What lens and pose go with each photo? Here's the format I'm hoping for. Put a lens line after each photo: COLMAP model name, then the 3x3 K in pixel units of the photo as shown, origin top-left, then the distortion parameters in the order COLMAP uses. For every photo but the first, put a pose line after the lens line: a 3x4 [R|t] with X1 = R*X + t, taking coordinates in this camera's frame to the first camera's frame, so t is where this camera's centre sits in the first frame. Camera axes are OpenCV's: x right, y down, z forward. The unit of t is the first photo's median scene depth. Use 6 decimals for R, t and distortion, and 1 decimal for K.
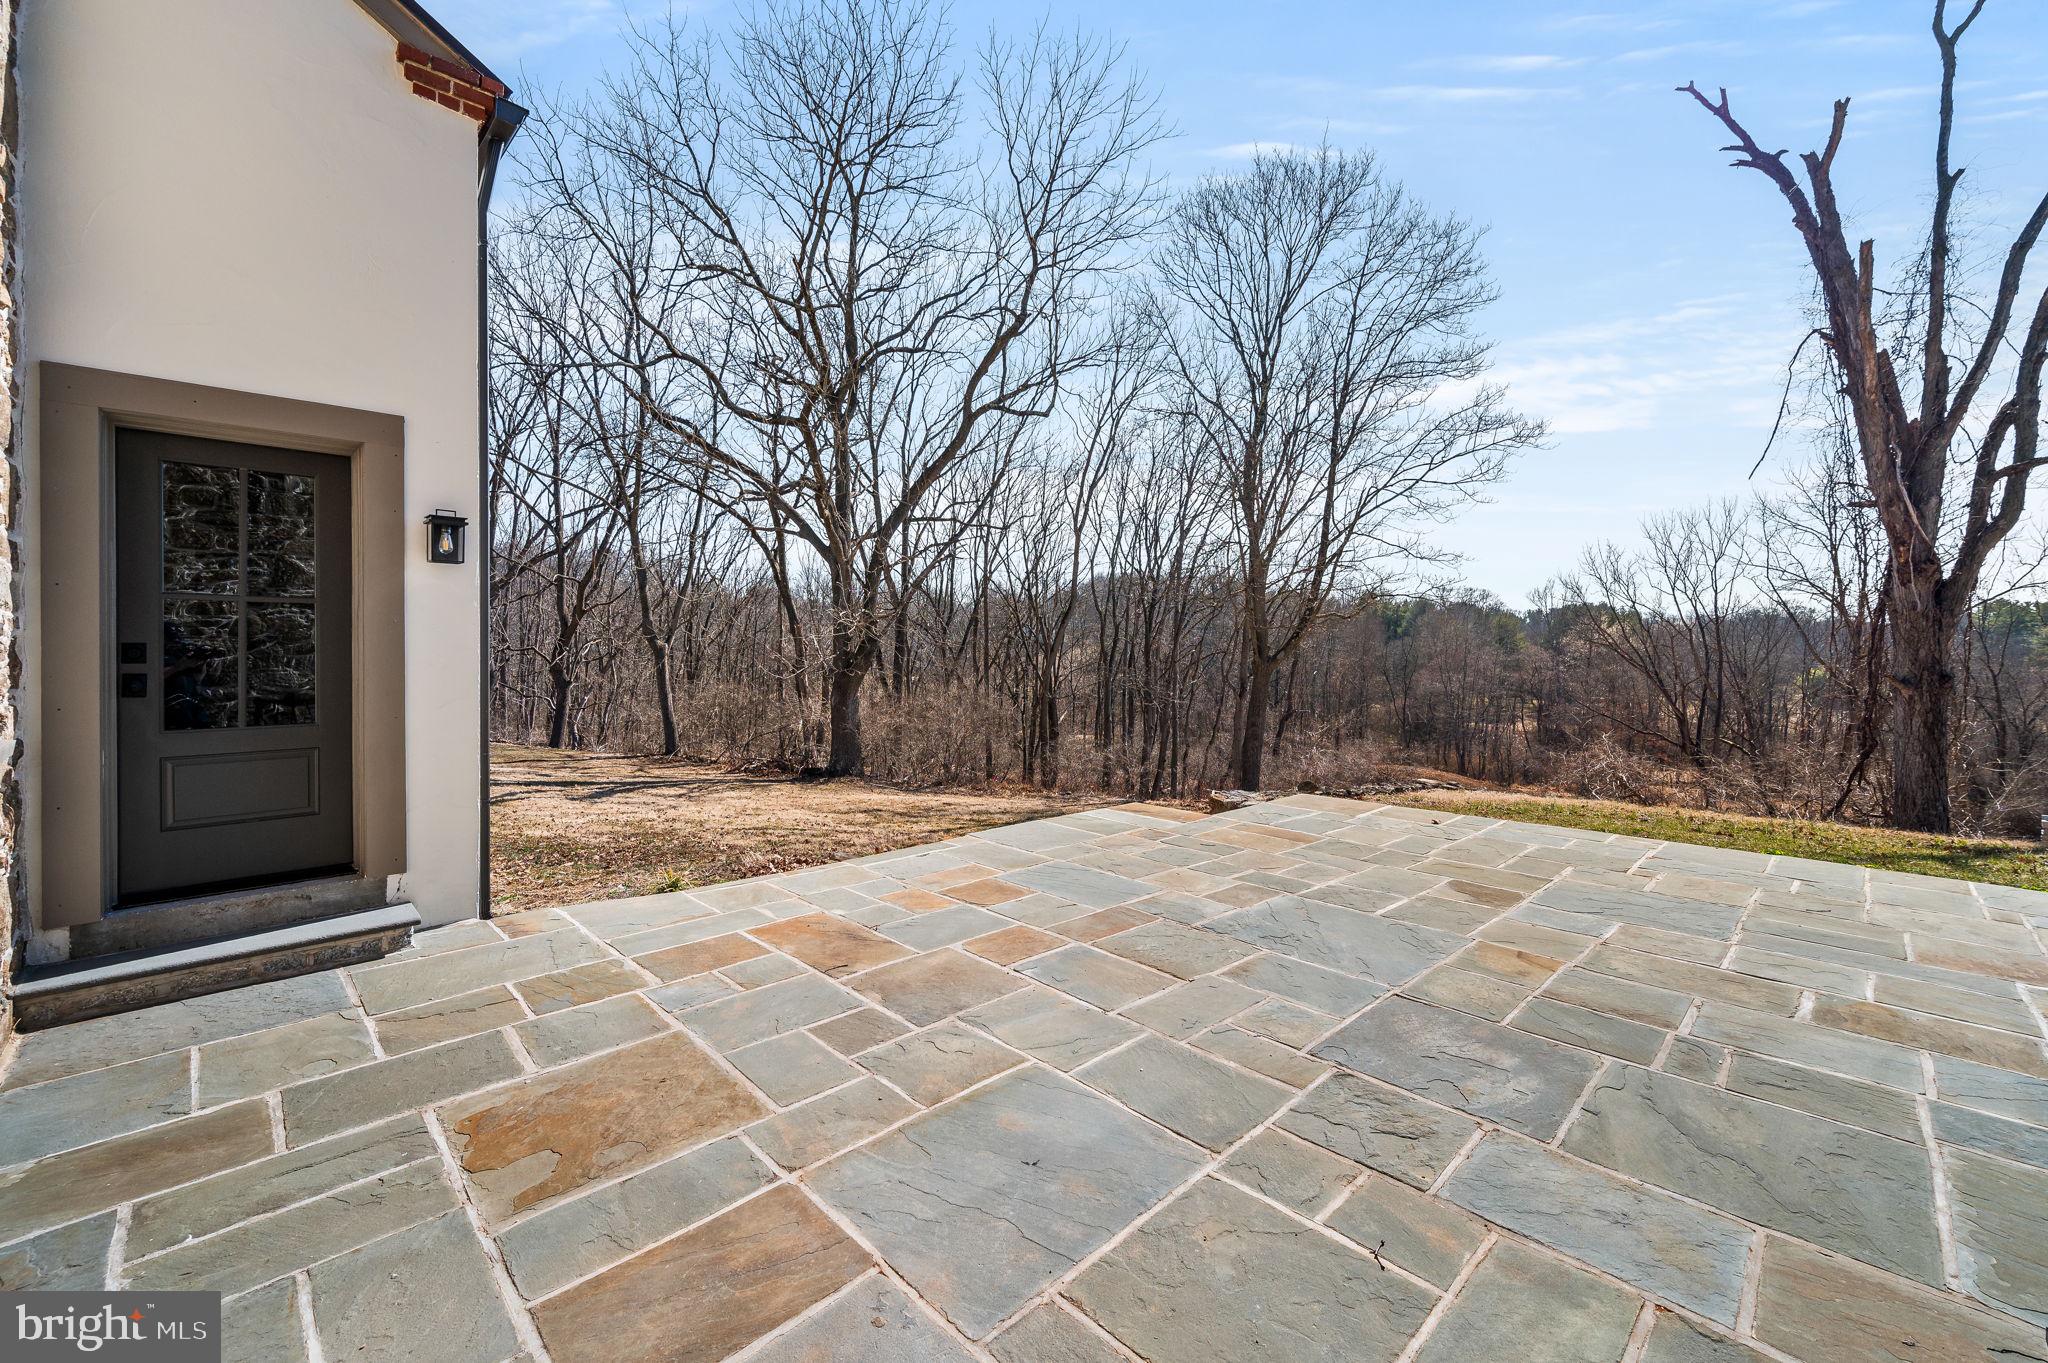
lens RADIAL K [[817.6, 0, 1004.3], [0, 817.6, 646.2], [0, 0, 1]] dist [0.000445, -0.000454]
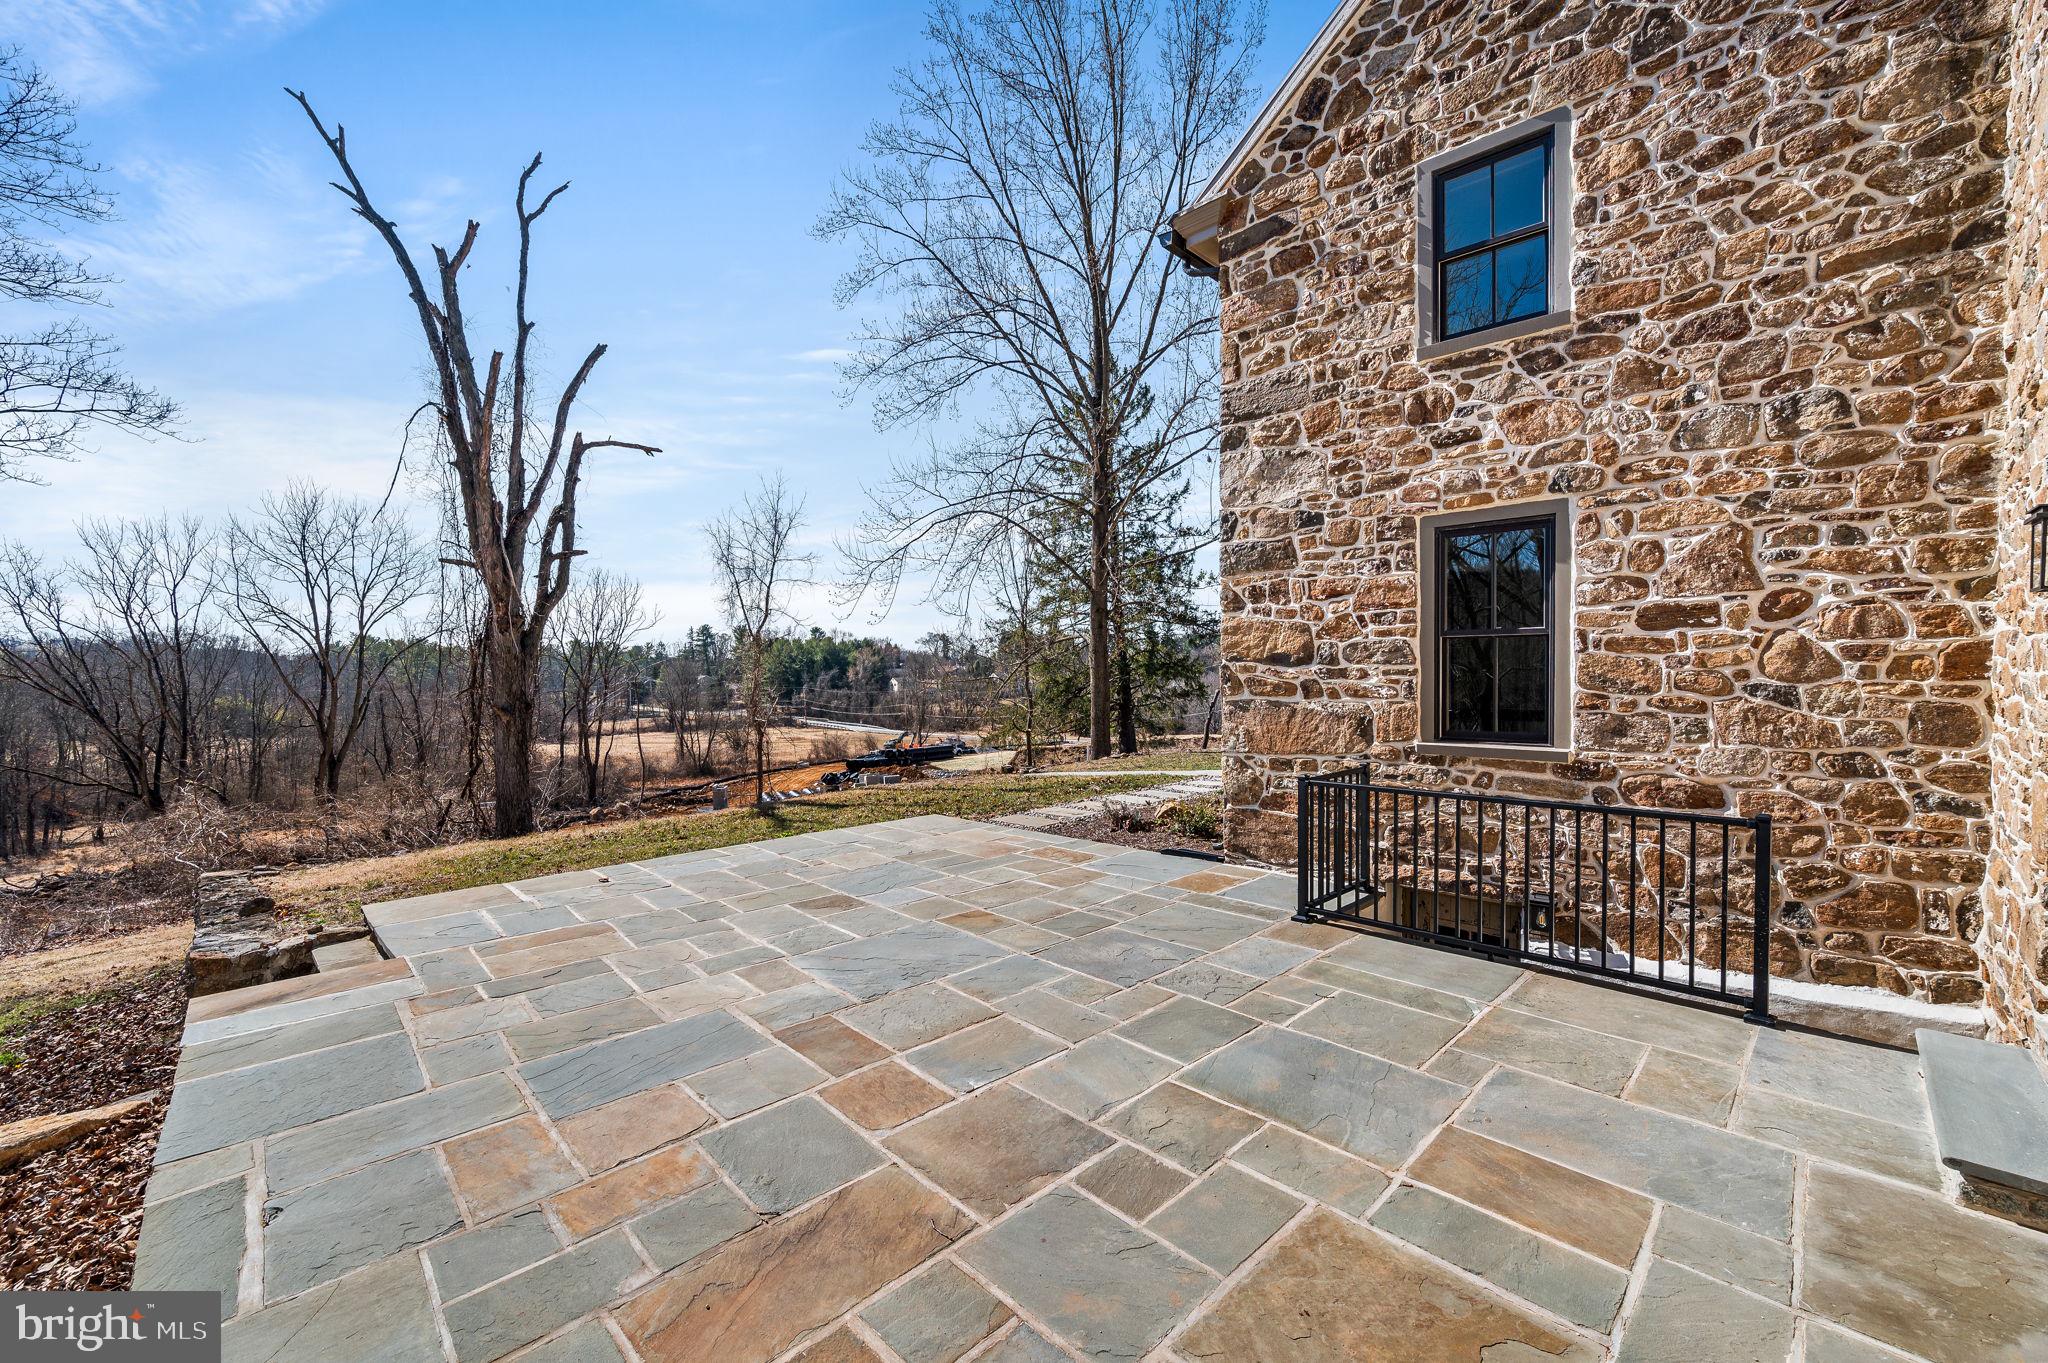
lens RADIAL K [[817.6, 0, 1038.1], [0, 817.6, 688.6], [0, 0, 1]] dist [0.000445, -0.000454]
pose [[-0.024525, -0.020979, 0.999479, -0.924129], [0.000632, 0.999779, 0.021001, -0.070268], [-0.999699, 0.001147, -0.024506, 0.992124]]
